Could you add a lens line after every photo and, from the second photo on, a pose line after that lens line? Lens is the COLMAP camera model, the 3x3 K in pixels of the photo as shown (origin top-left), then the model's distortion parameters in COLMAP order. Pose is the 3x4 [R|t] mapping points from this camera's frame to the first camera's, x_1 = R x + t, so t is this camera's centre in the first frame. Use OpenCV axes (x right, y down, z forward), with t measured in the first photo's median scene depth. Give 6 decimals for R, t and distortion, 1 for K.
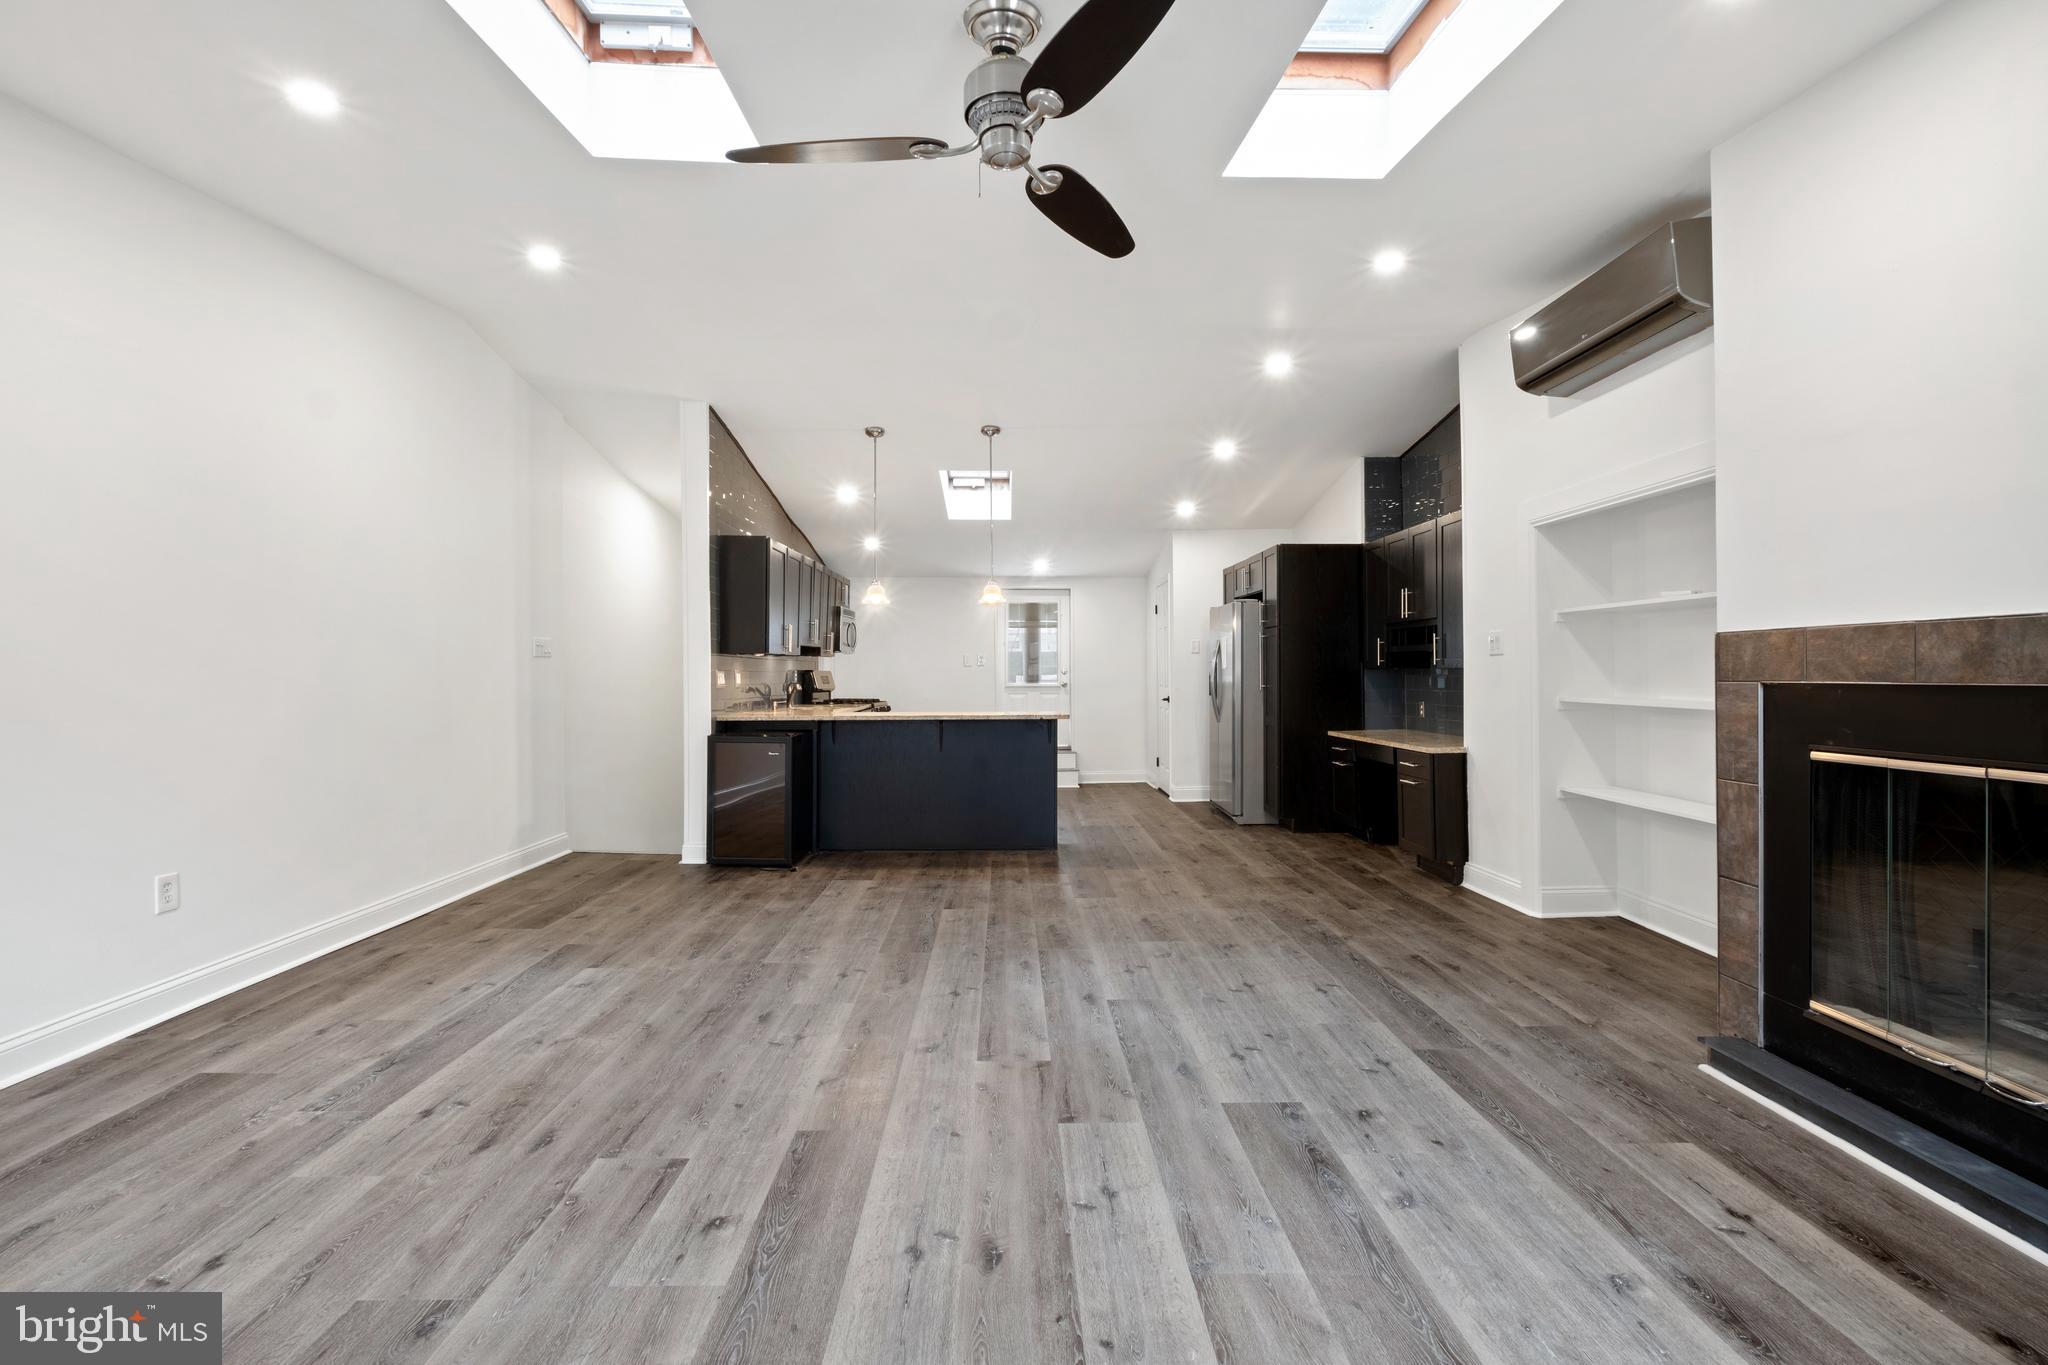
lens RADIAL K [[903.3, 0, 1035.6], [0, 903.3, 684.9], [0, 0, 1]] dist [-0.000484, -0.000863]
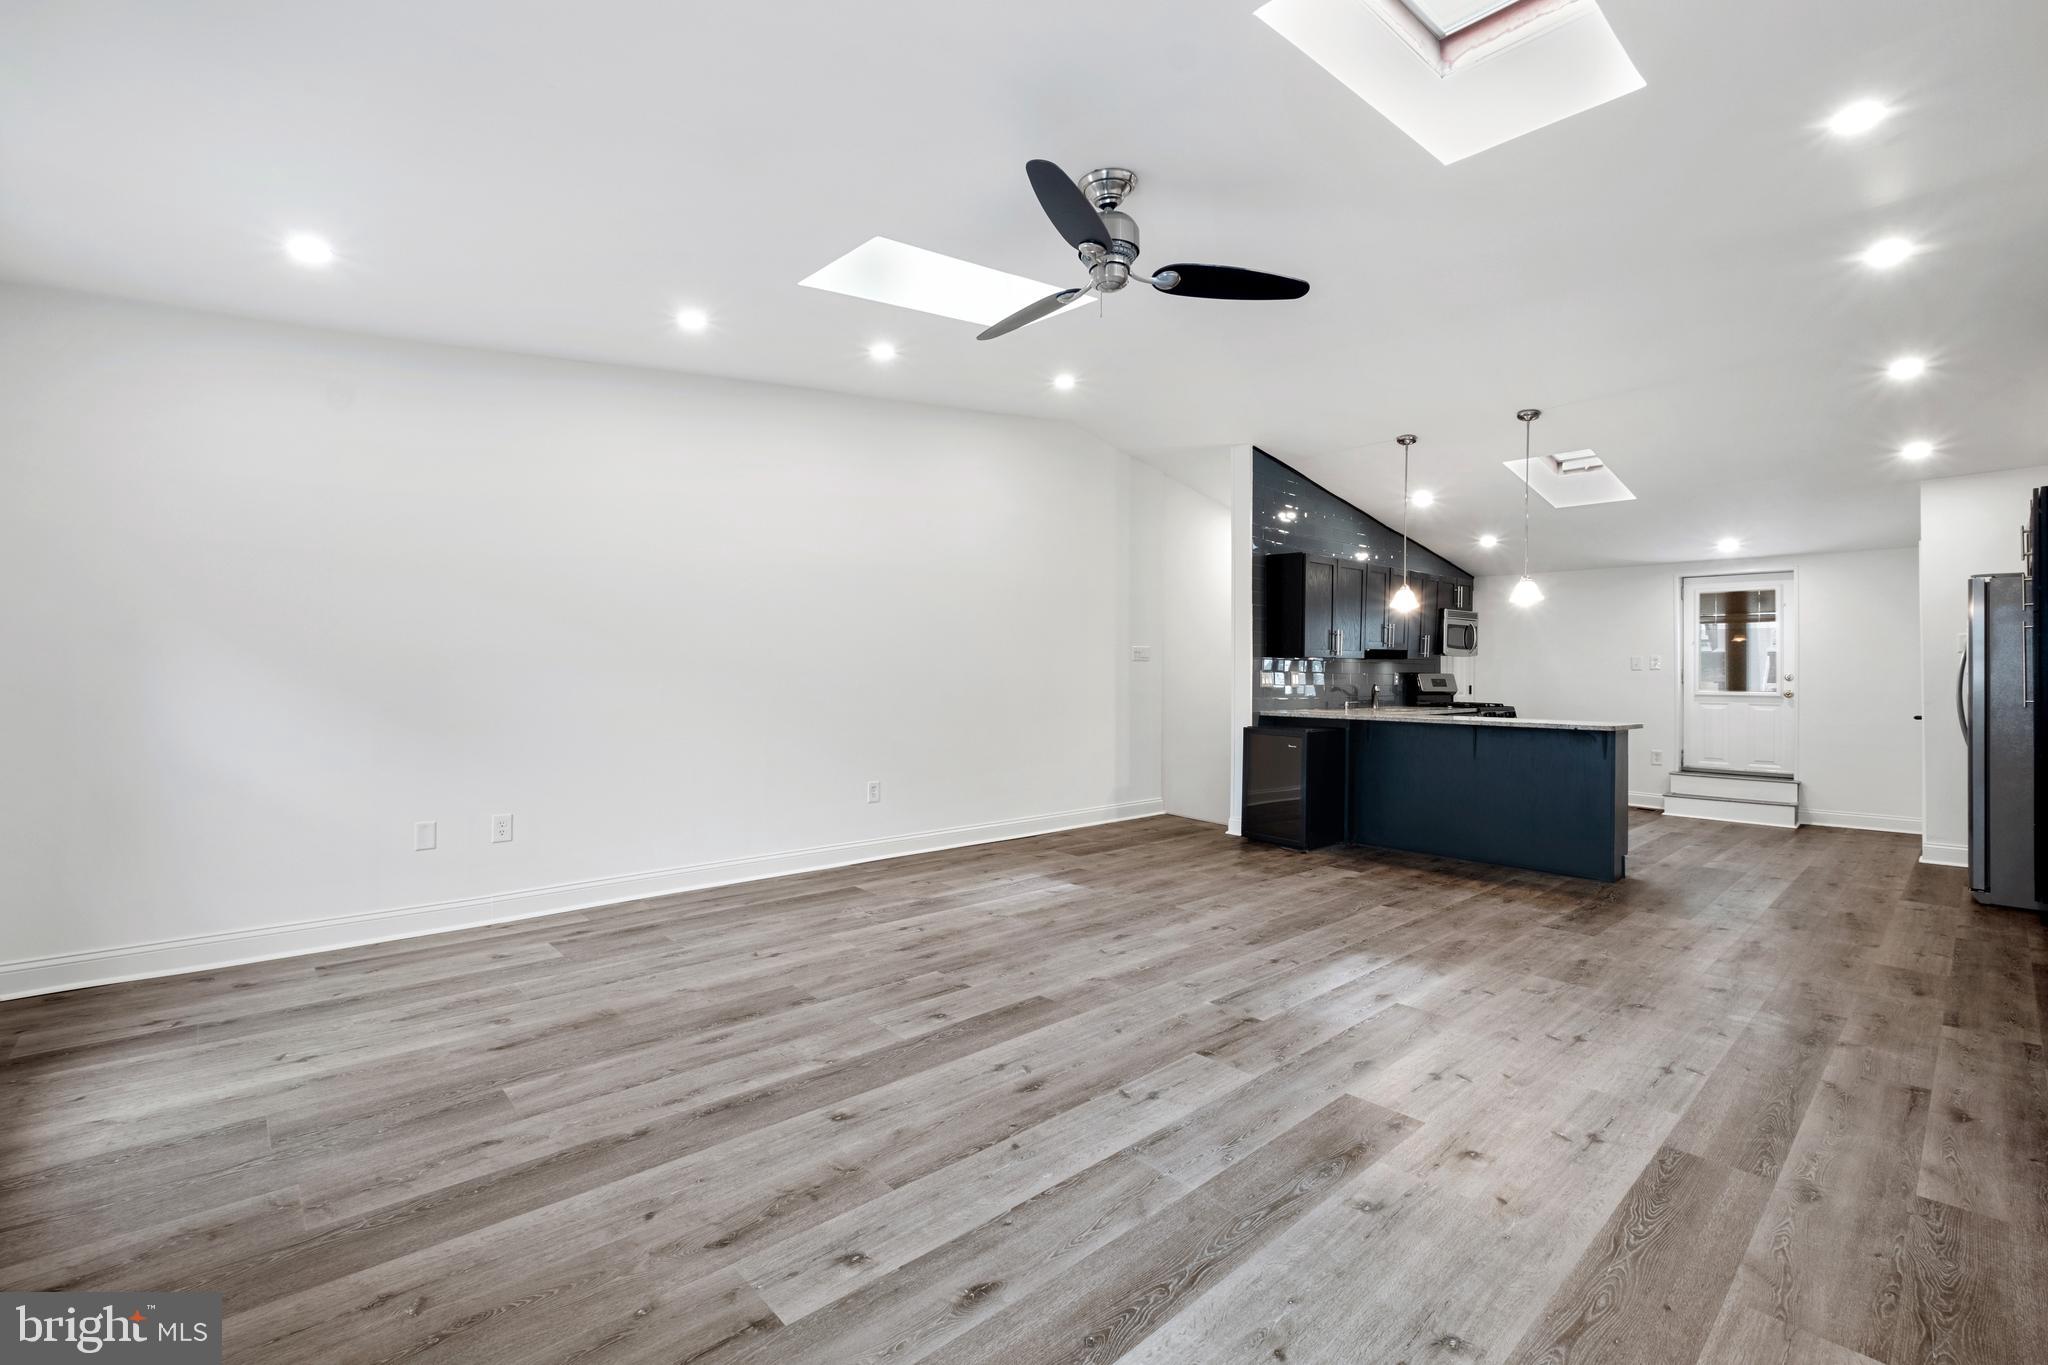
lens RADIAL K [[903.3, 0, 1039.1], [0, 903.3, 666.5], [0, 0, 1]] dist [-0.000484, -0.000863]
pose [[0.662575, 0.001029, -0.748995, 0.656581], [-0.019366, 0.999688, -0.015759, 0.002145], [0.748745, 0.024946, 0.662388, 0.043675]]
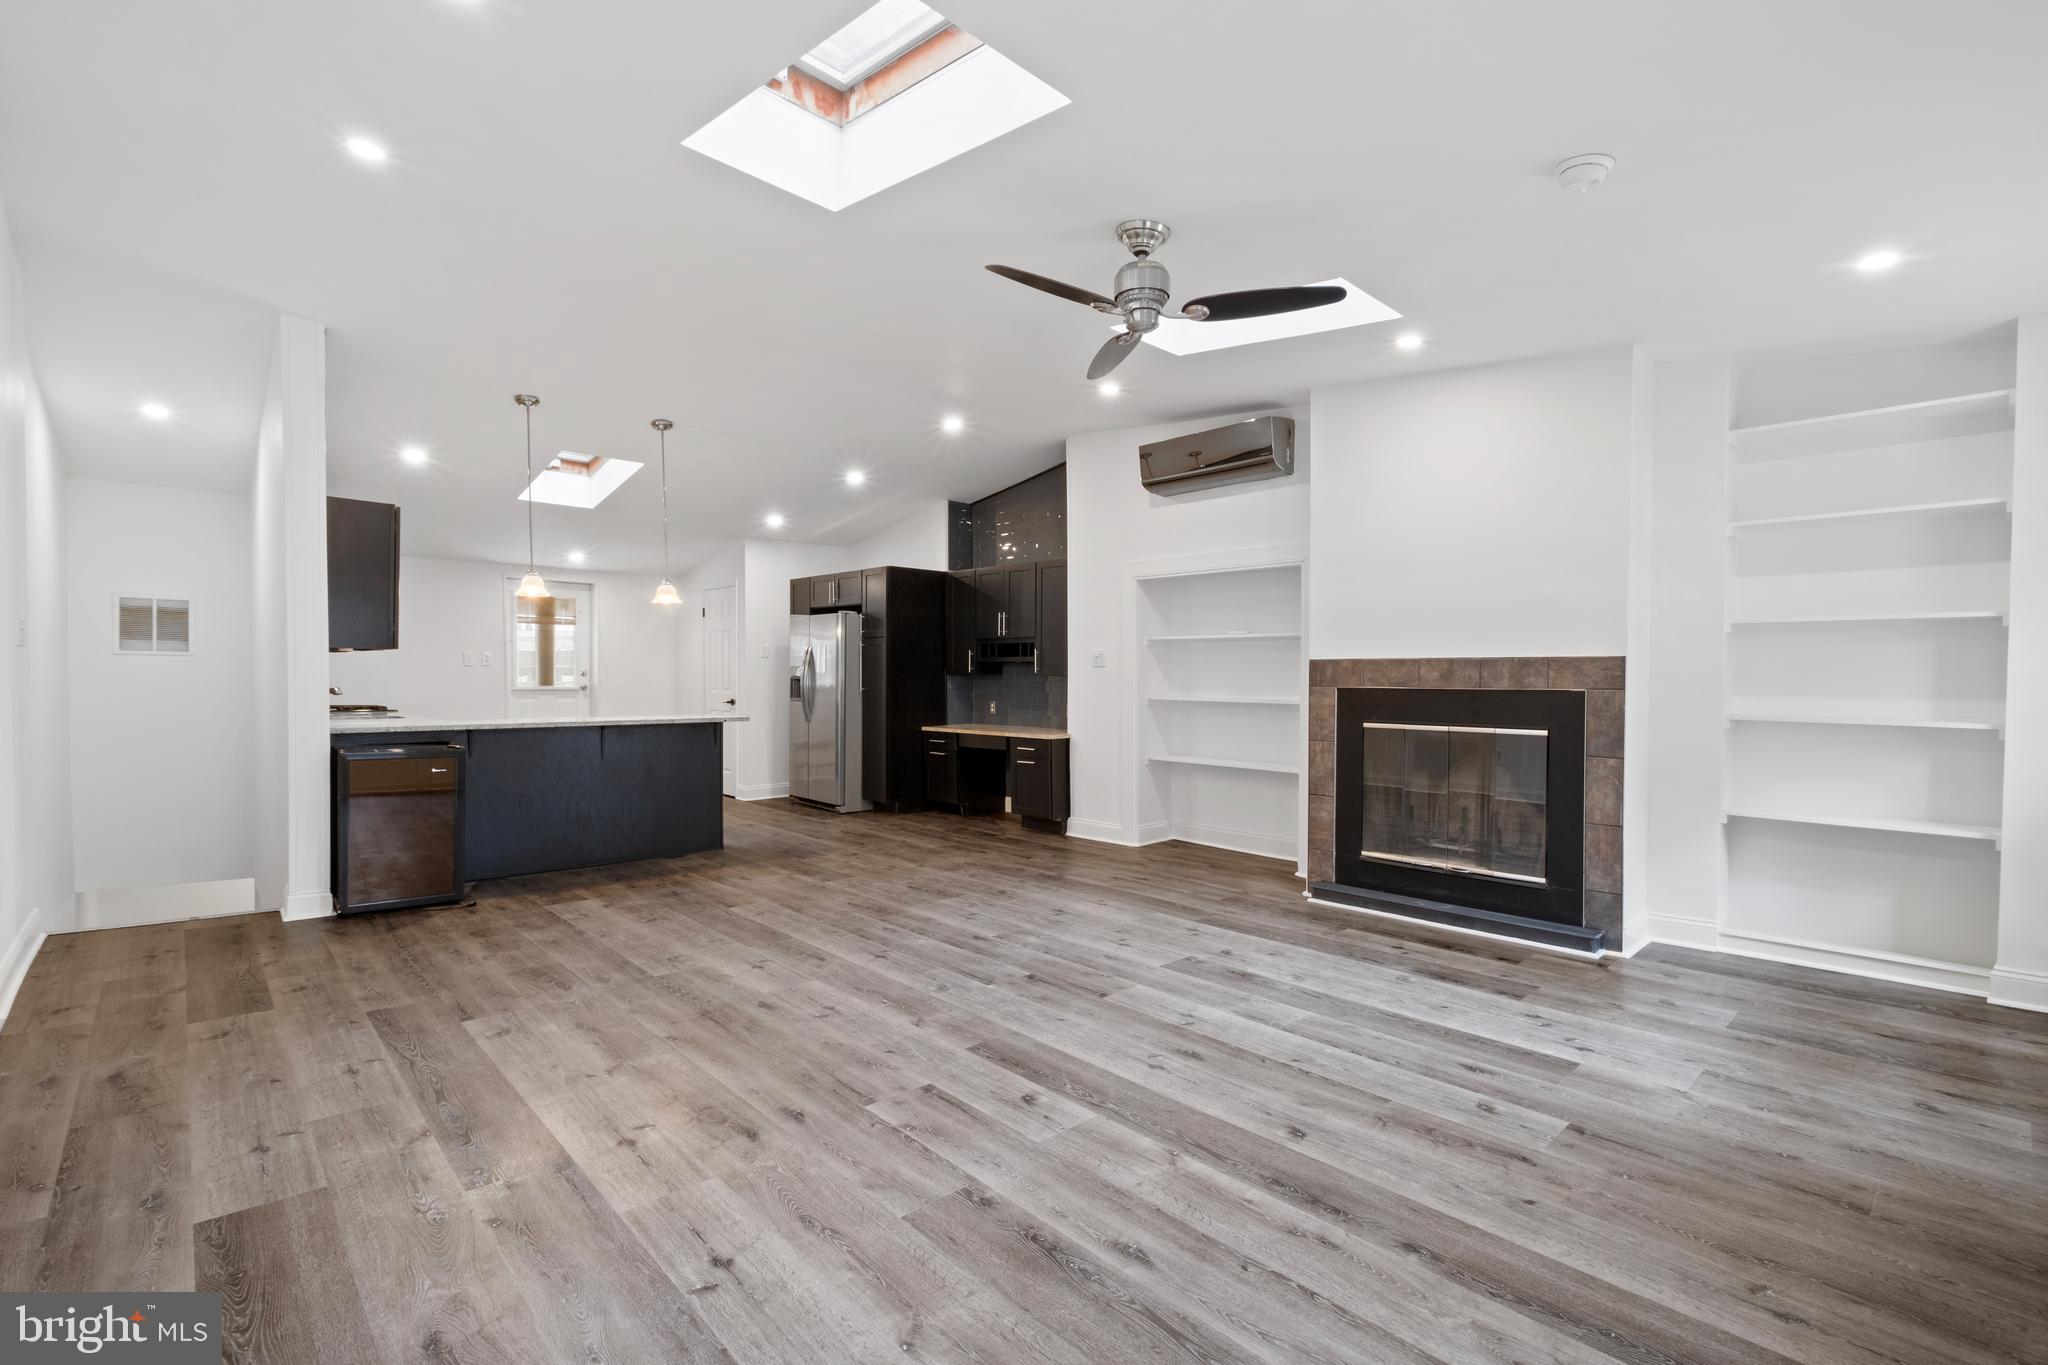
lens RADIAL K [[903.3, 0, 1039.0], [0, 903.3, 707.1], [0, 0, 1]] dist [-0.000484, -0.000863]
pose [[0.746440, -0.013687, 0.665312, -0.833978], [-0.000869, 0.999768, 0.021542, -0.001595], [-0.665452, -0.016658, 0.746255, 0.012797]]
